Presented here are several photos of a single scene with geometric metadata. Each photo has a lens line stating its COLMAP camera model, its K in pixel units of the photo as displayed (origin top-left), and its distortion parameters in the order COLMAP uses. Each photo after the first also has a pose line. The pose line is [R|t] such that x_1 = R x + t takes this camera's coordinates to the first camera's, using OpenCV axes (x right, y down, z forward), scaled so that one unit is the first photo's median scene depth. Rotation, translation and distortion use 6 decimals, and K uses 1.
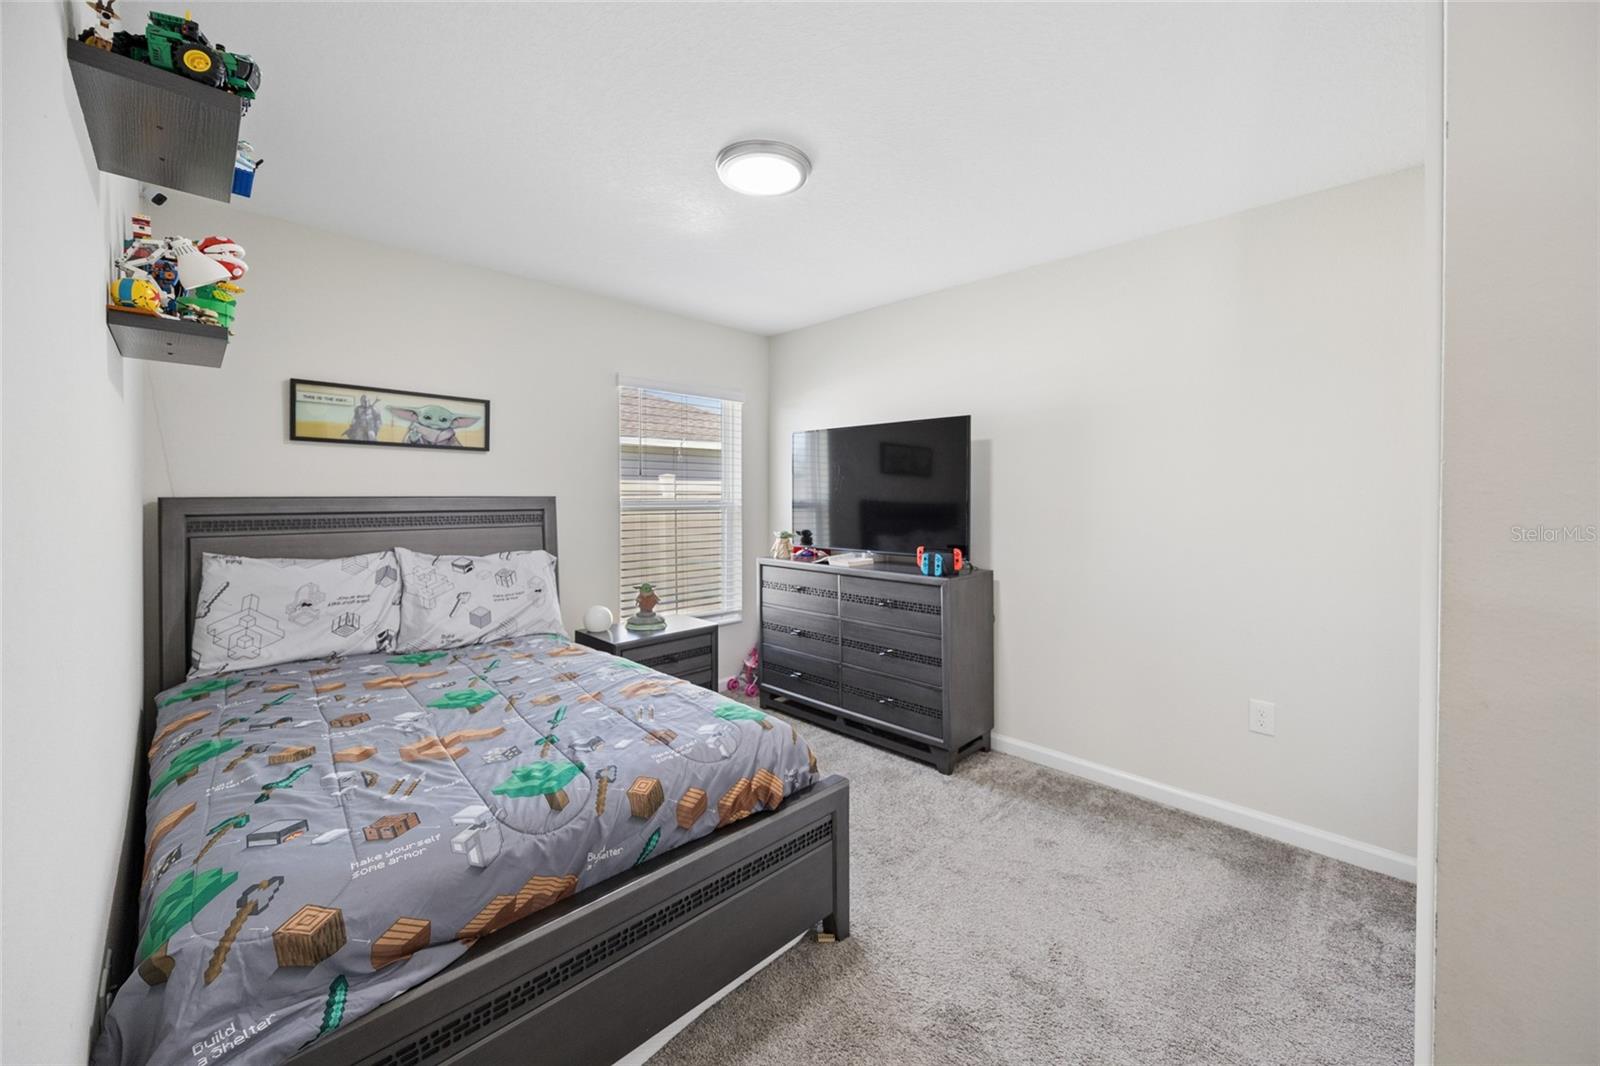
lens RADIAL K [[622.4, 0, 817.1], [0, 622.4, 494.3], [0, 0, 1]] dist [-0.002932, 0.000135]
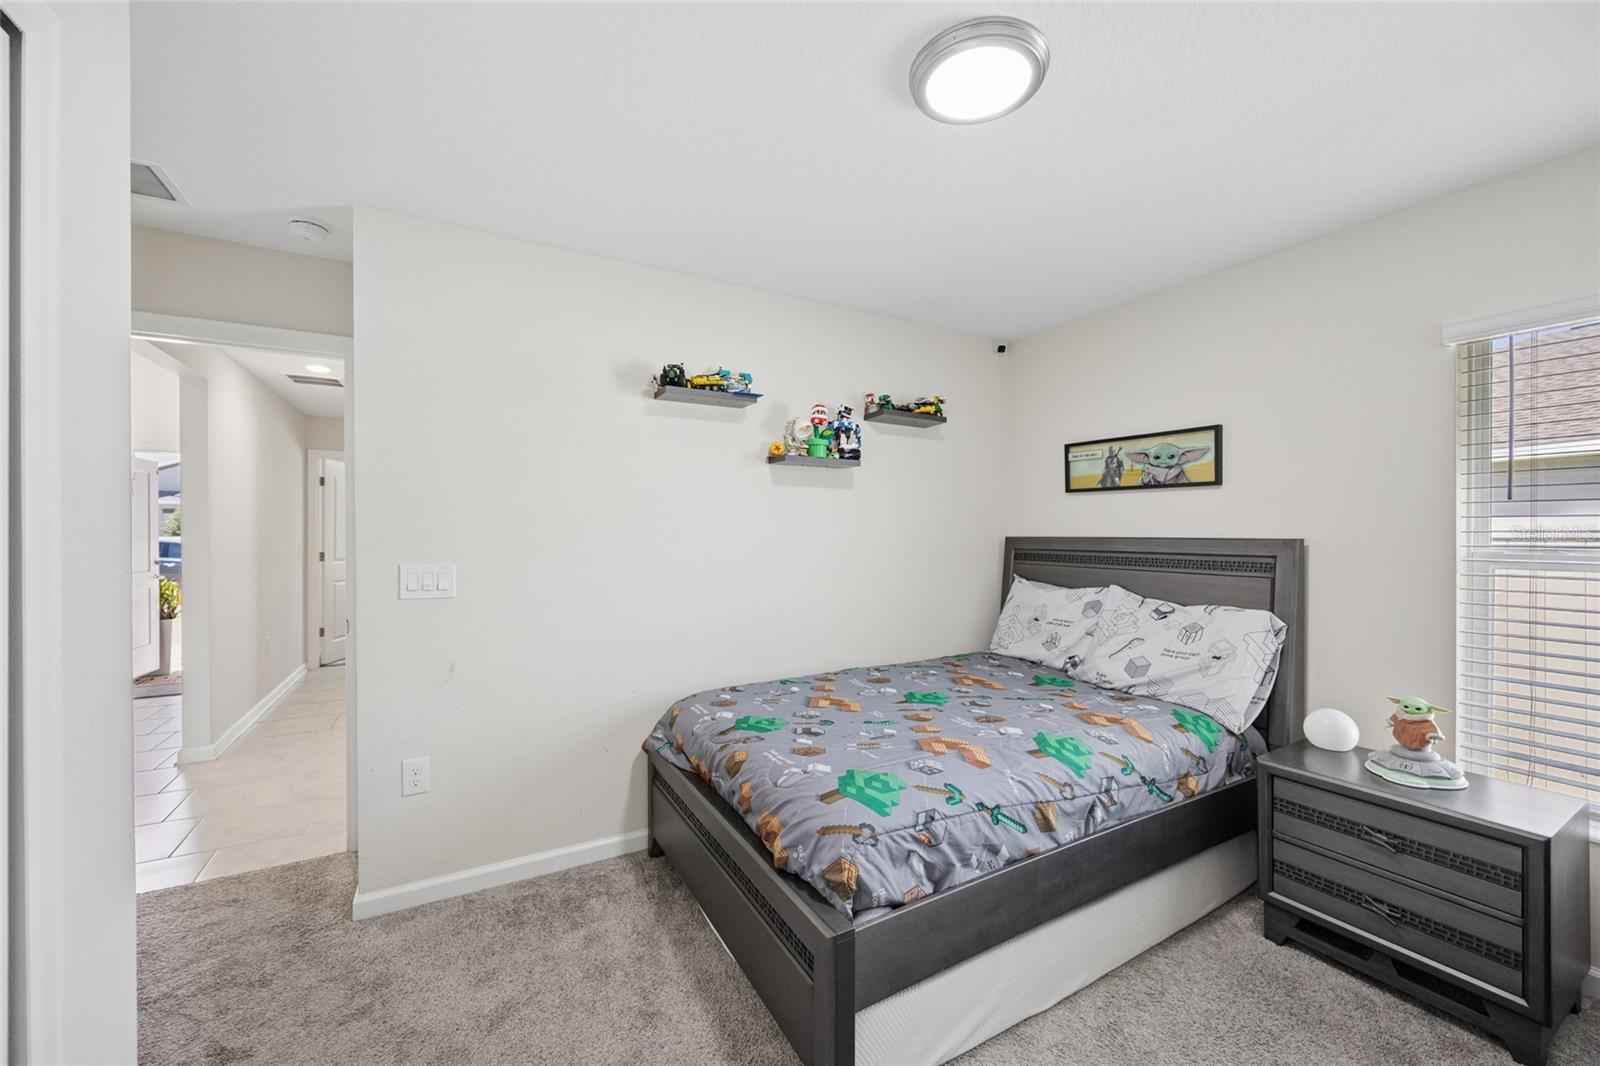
lens RADIAL K [[622.4, 0, 803.4], [0, 622.4, 534.6], [0, 0, 1]] dist [-0.002932, 0.000135]
pose [[-0.267386, 0.001253, -0.963589, 0.485317], [-0.002888, 0.999994, 0.002101, -0.001812], [0.963585, 0.003345, -0.267380, 0.750301]]
